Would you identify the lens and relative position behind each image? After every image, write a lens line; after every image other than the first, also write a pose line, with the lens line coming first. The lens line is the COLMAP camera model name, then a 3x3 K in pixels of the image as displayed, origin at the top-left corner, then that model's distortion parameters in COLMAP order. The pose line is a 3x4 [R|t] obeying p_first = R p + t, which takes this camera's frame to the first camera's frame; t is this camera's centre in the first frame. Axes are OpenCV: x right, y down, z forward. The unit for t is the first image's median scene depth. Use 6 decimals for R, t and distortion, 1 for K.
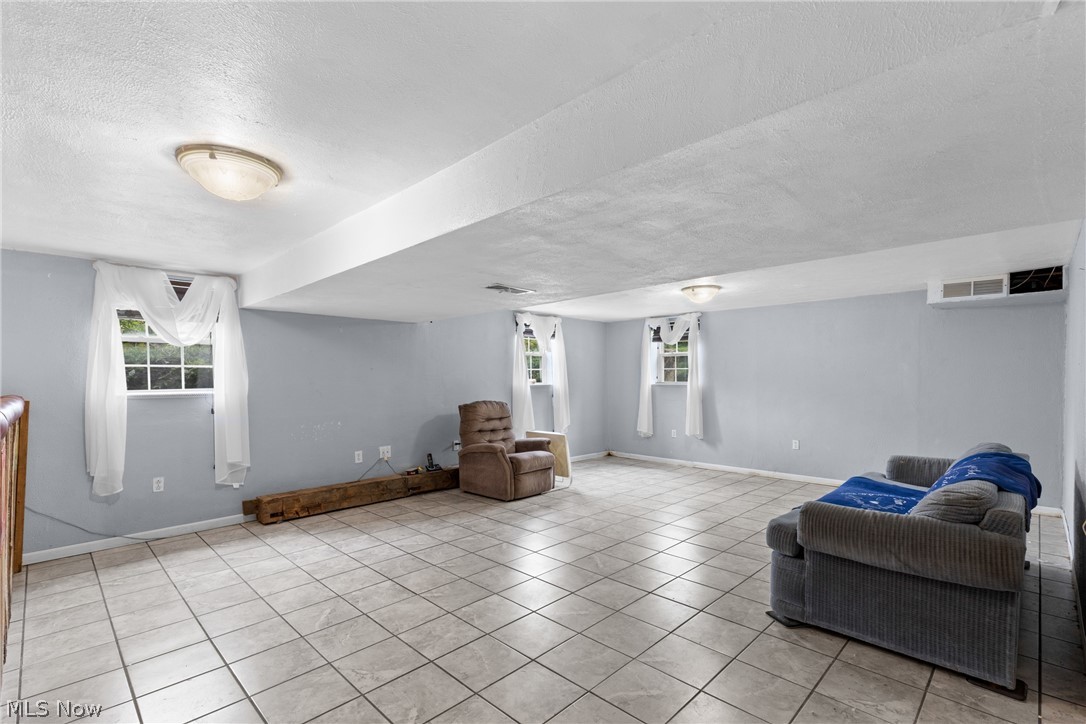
lens RADIAL K [[491.0, 0, 539.7], [0, 491.0, 388.6], [0, 0, 1]] dist [0.009863, -0.001946]
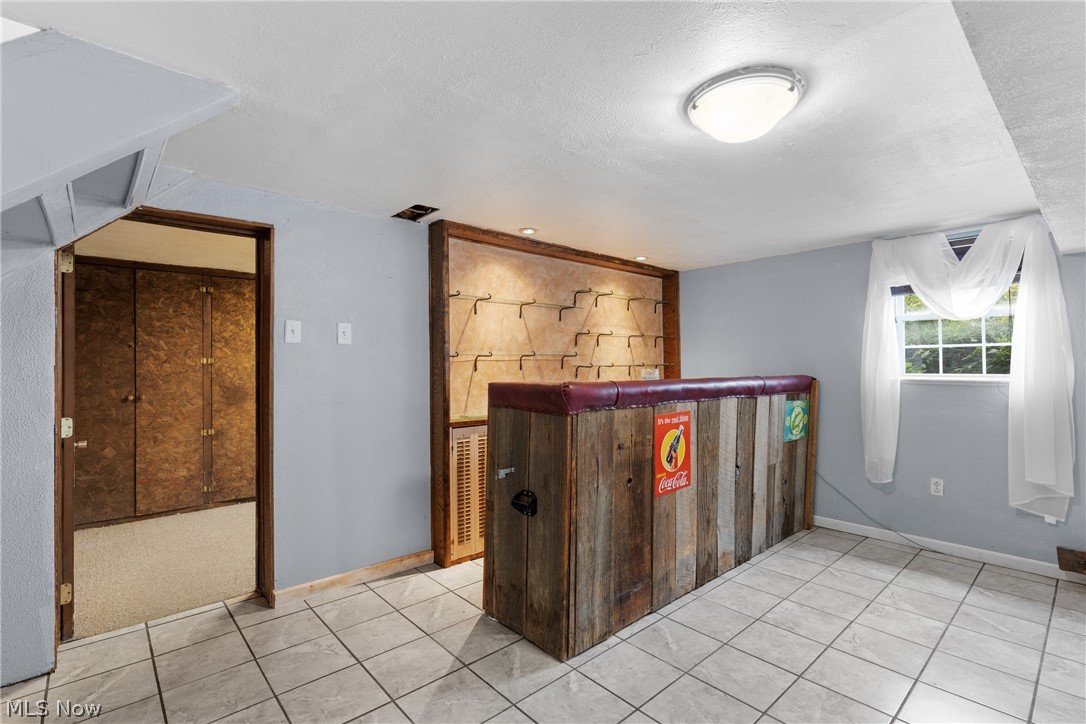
lens RADIAL K [[491.0, 0, 534.6], [0, 491.0, 363.7], [0, 0, 1]] dist [0.009863, -0.001946]
pose [[-0.054725, 0.002676, -0.998498, 0.106518], [-0.017595, 0.999839, 0.003644, -0.006852], [0.998346, 0.017768, -0.054669, 0.359132]]
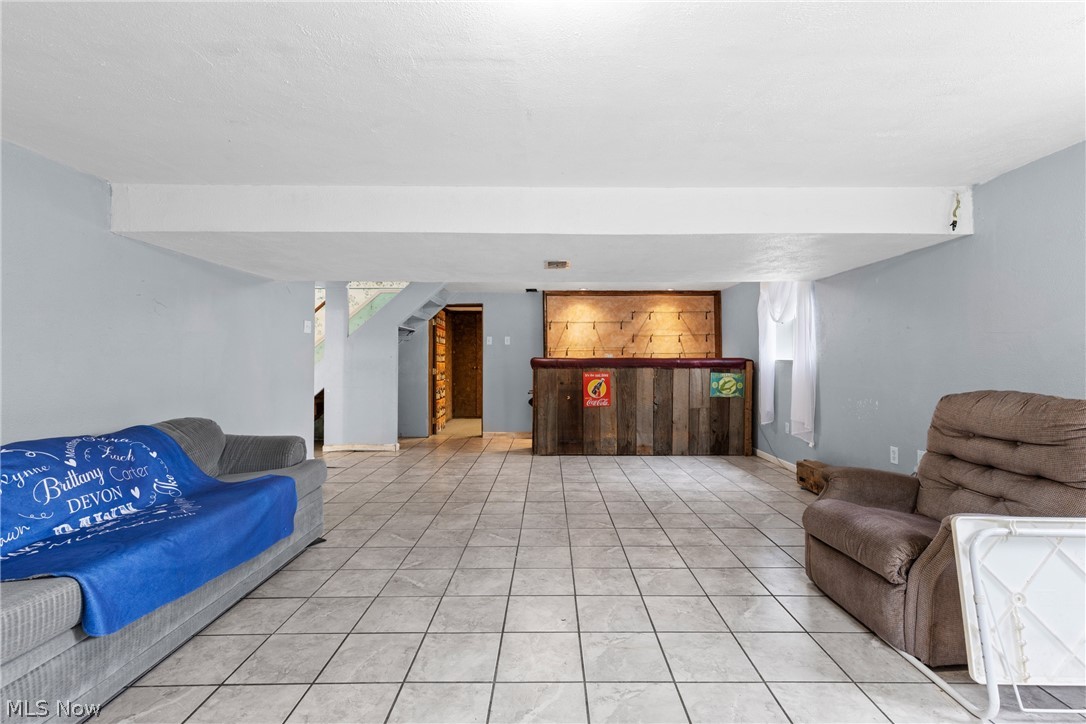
lens RADIAL K [[491.0, 0, 546.9], [0, 491.0, 362.3], [0, 0, 1]] dist [0.009863, -0.001946]
pose [[-0.711592, 0.008236, -0.702545, 0.638671], [-0.010708, 0.999688, 0.022566, -0.004801], [0.702512, 0.023580, -0.711282, 1.542453]]
